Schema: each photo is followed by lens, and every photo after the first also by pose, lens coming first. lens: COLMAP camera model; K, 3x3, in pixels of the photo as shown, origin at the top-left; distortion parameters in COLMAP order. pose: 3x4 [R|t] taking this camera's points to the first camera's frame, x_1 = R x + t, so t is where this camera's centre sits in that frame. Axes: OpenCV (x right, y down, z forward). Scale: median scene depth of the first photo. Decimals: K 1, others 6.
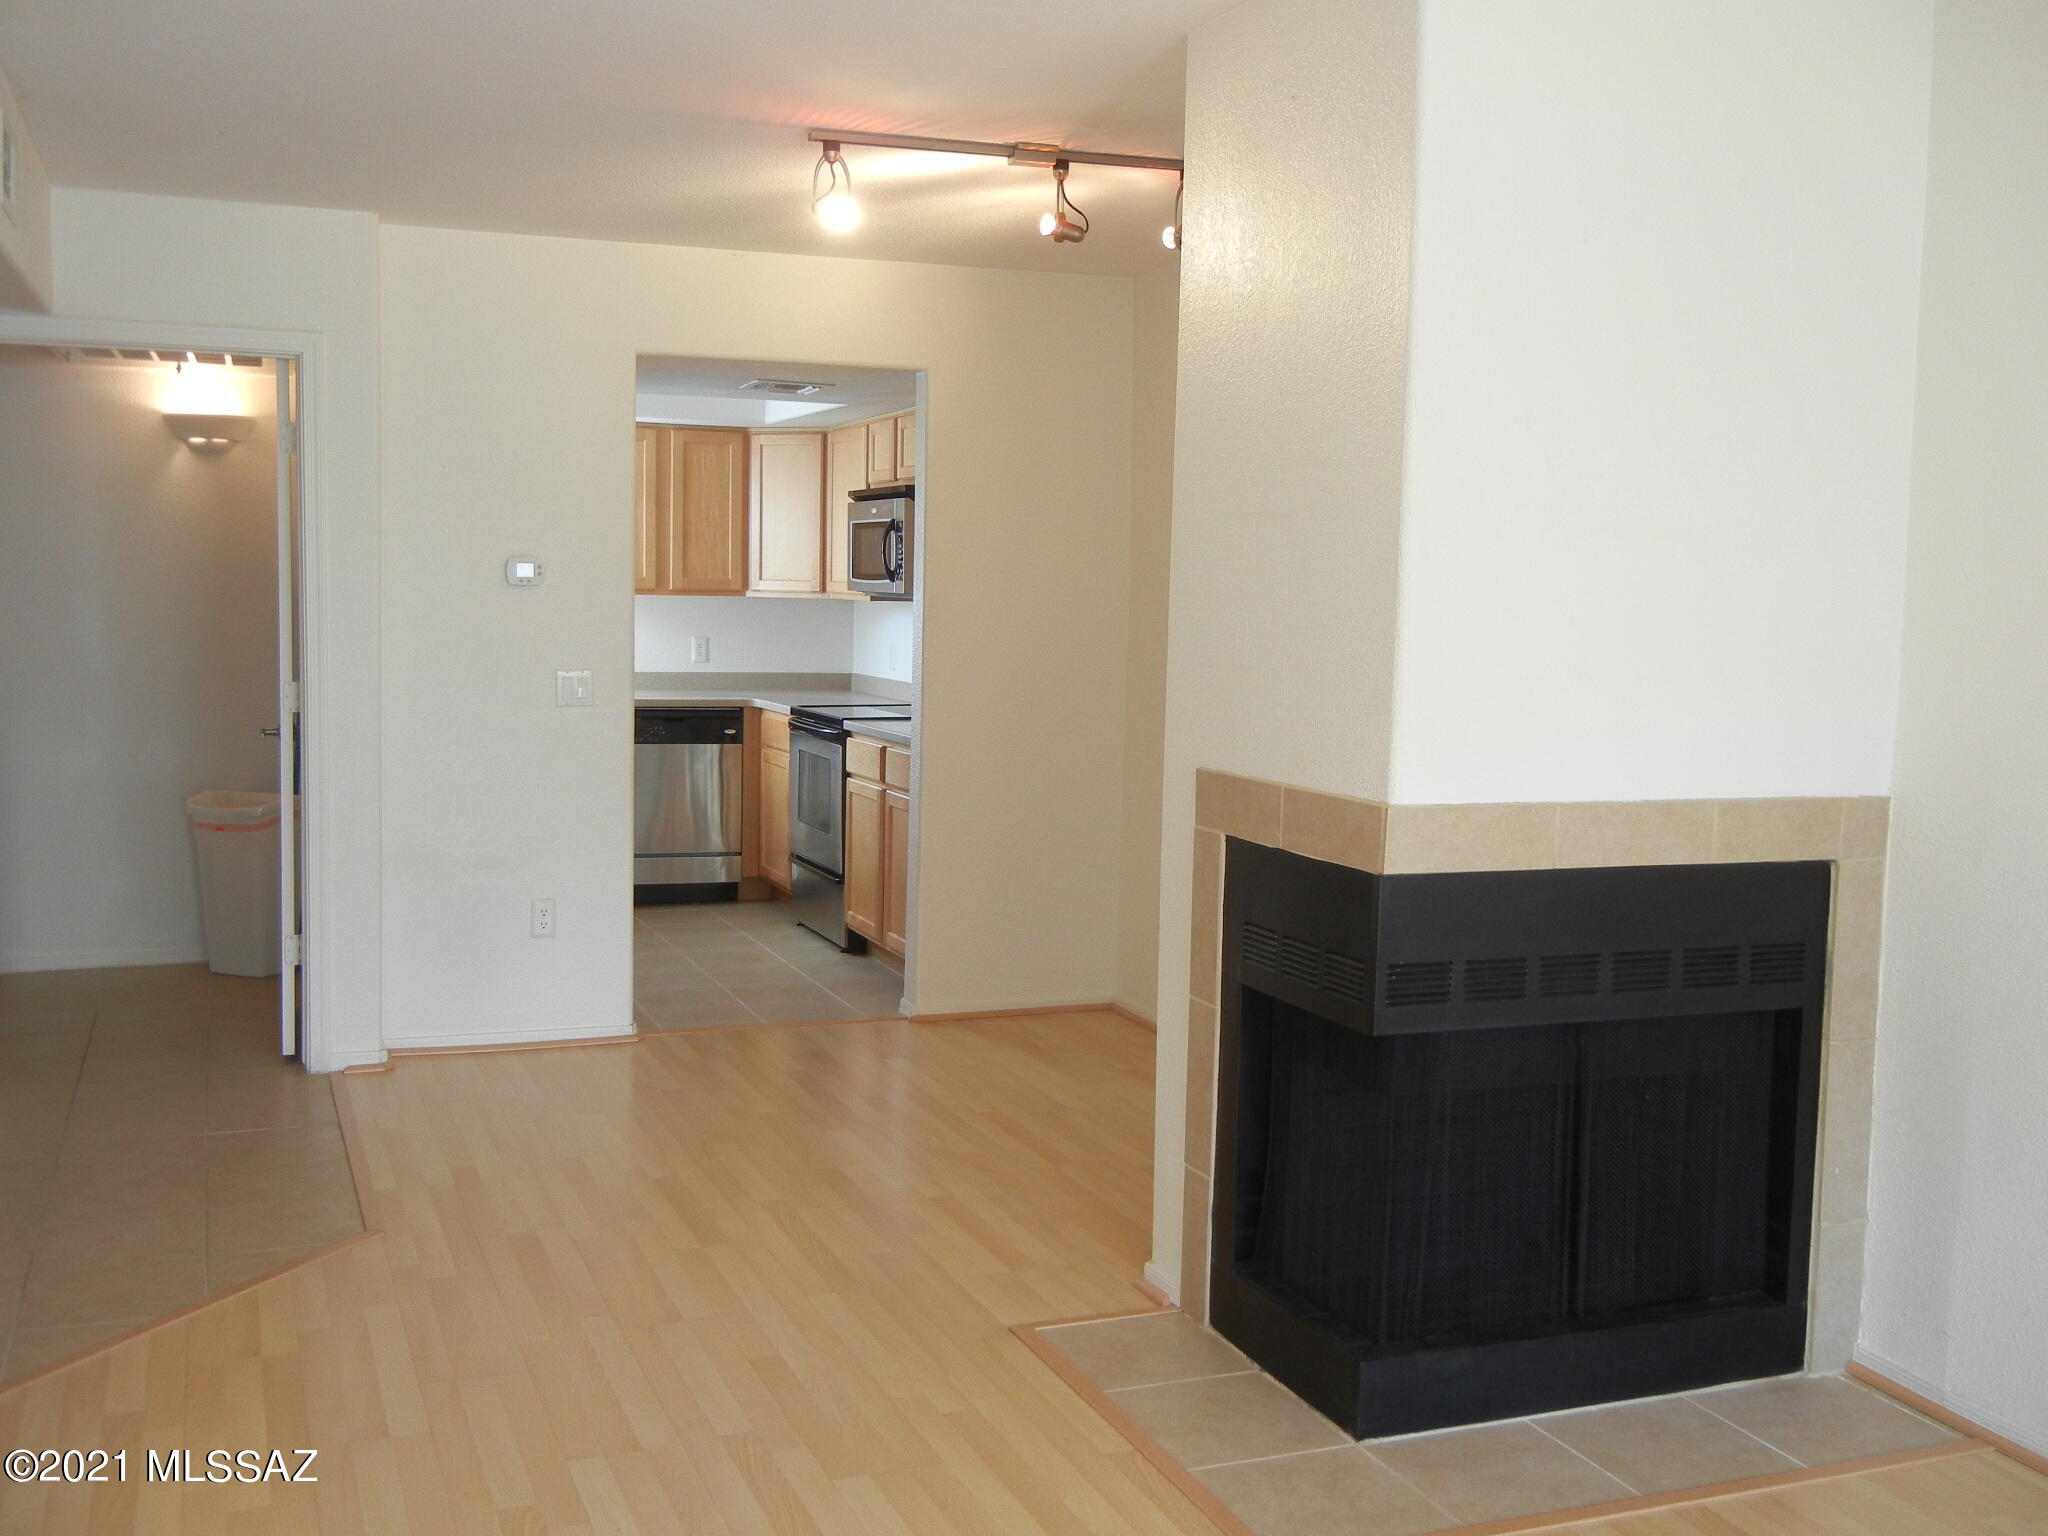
lens RADIAL K [[2046.6, 0, 1024.0], [0, 2046.6, 768.0], [0, 0, 1]] dist [-0.021694, -0.010594]
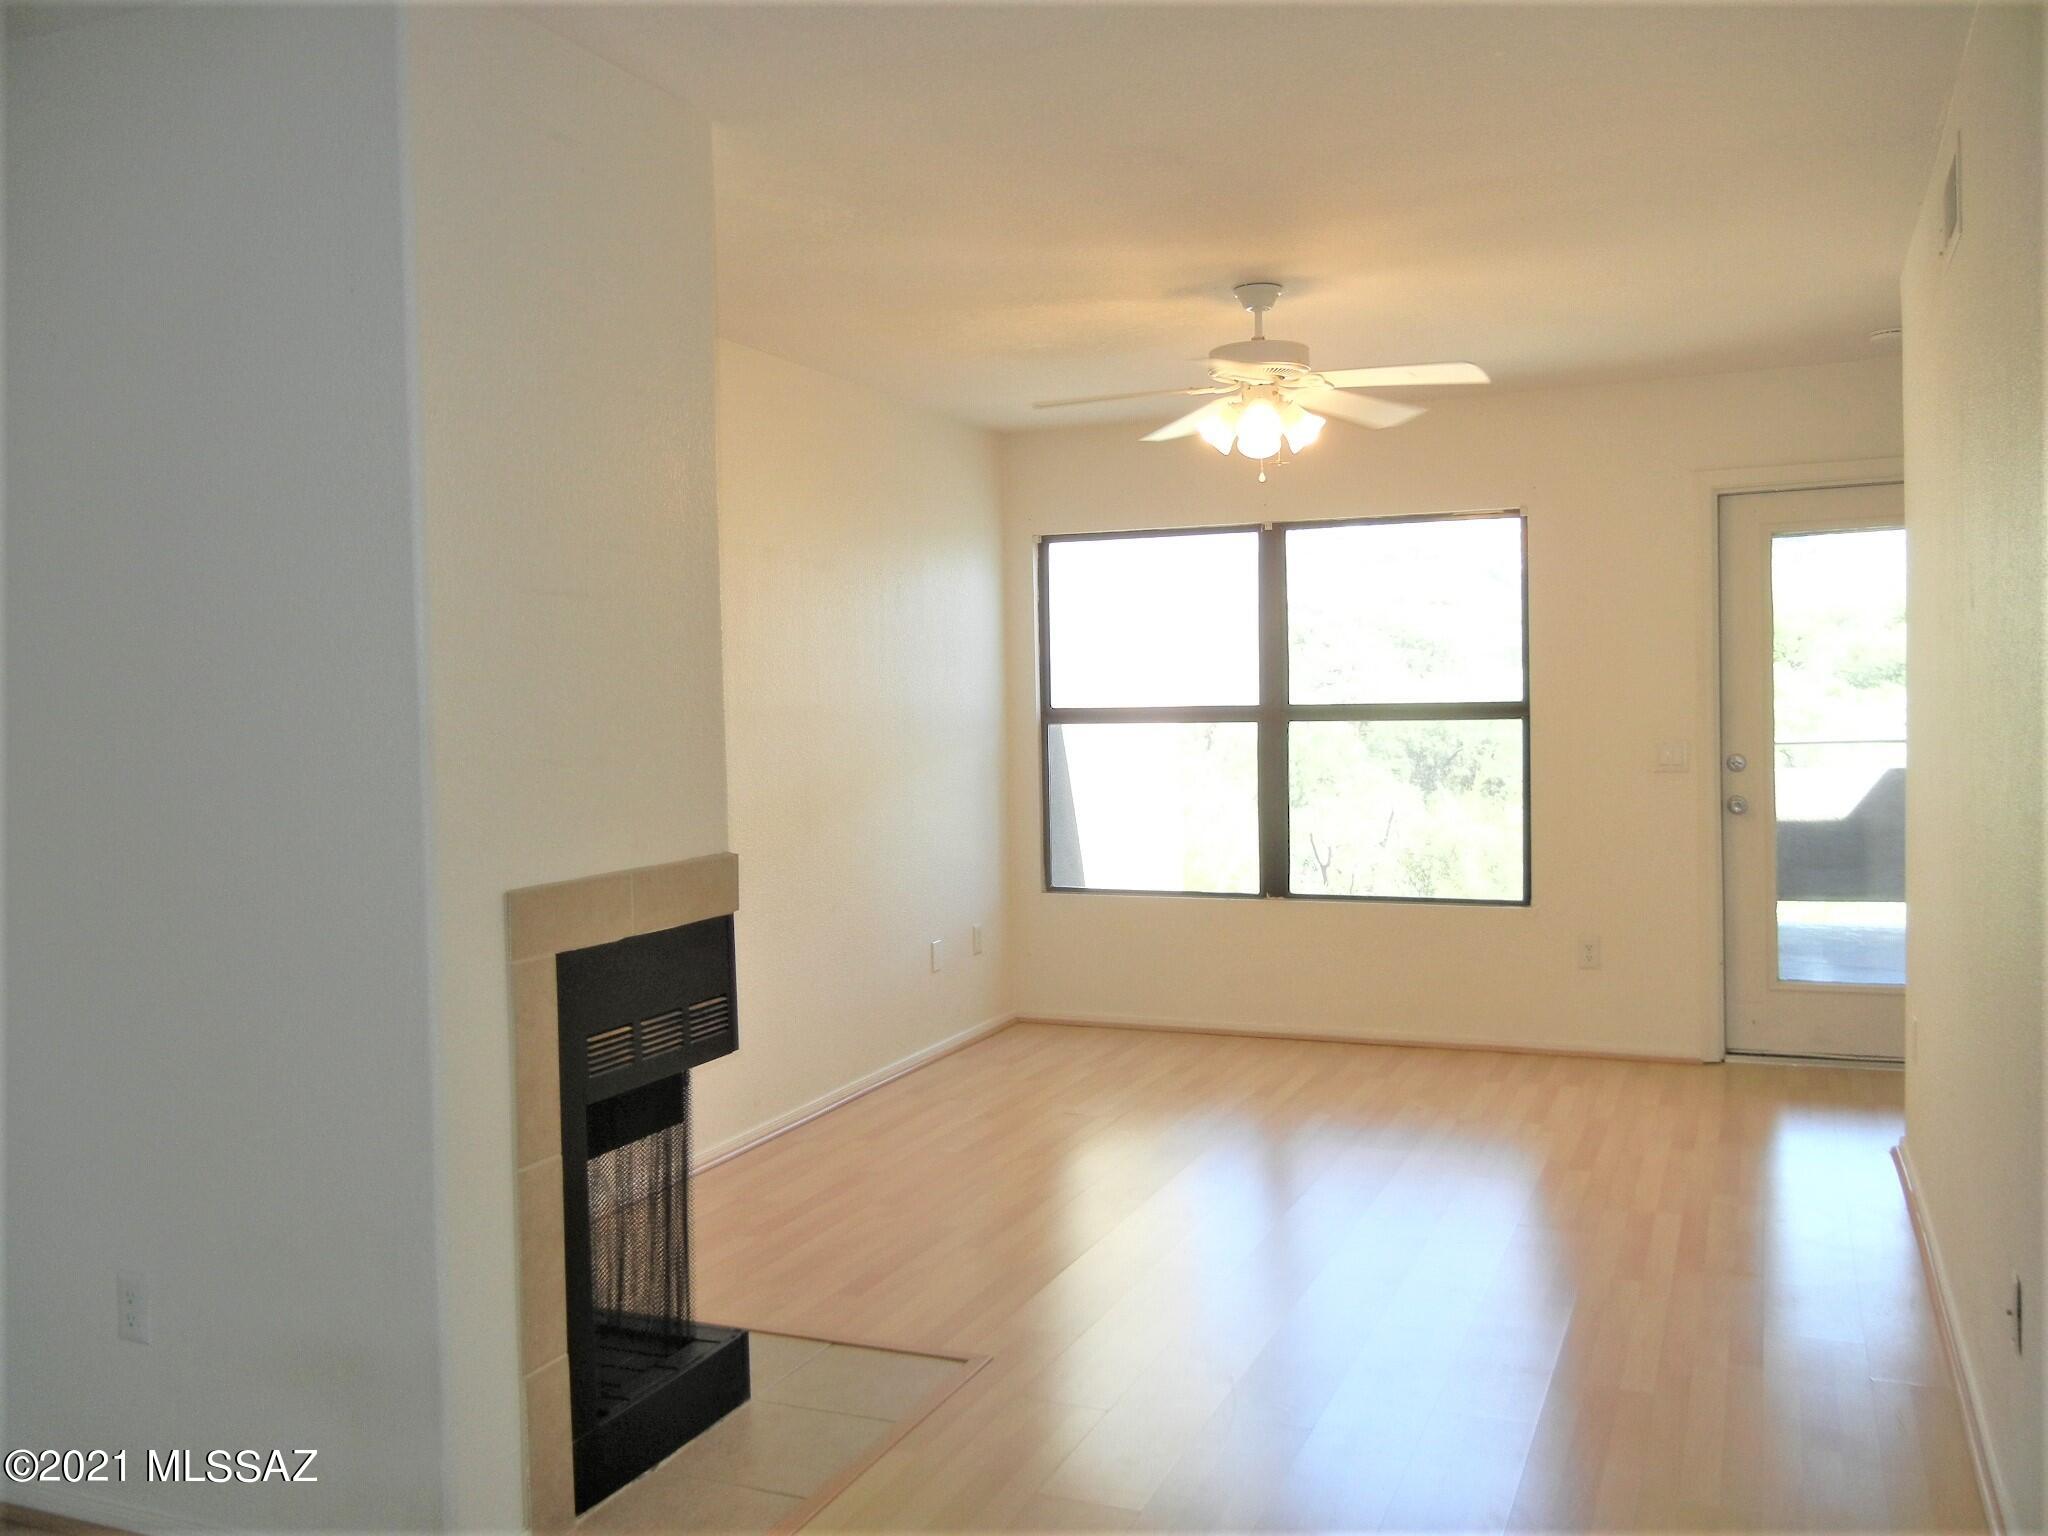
lens RADIAL K [[1759.6, 0, 1024.0], [0, 1759.6, 768.0], [0, 0, 1]] dist [-0.001495, 0.004050]
pose [[-0.713125, -0.034376, 0.700194, -0.444352], [0.069538, 0.990403, 0.119446, -0.095070], [-0.697580, 0.133870, -0.703890, 1.075452]]
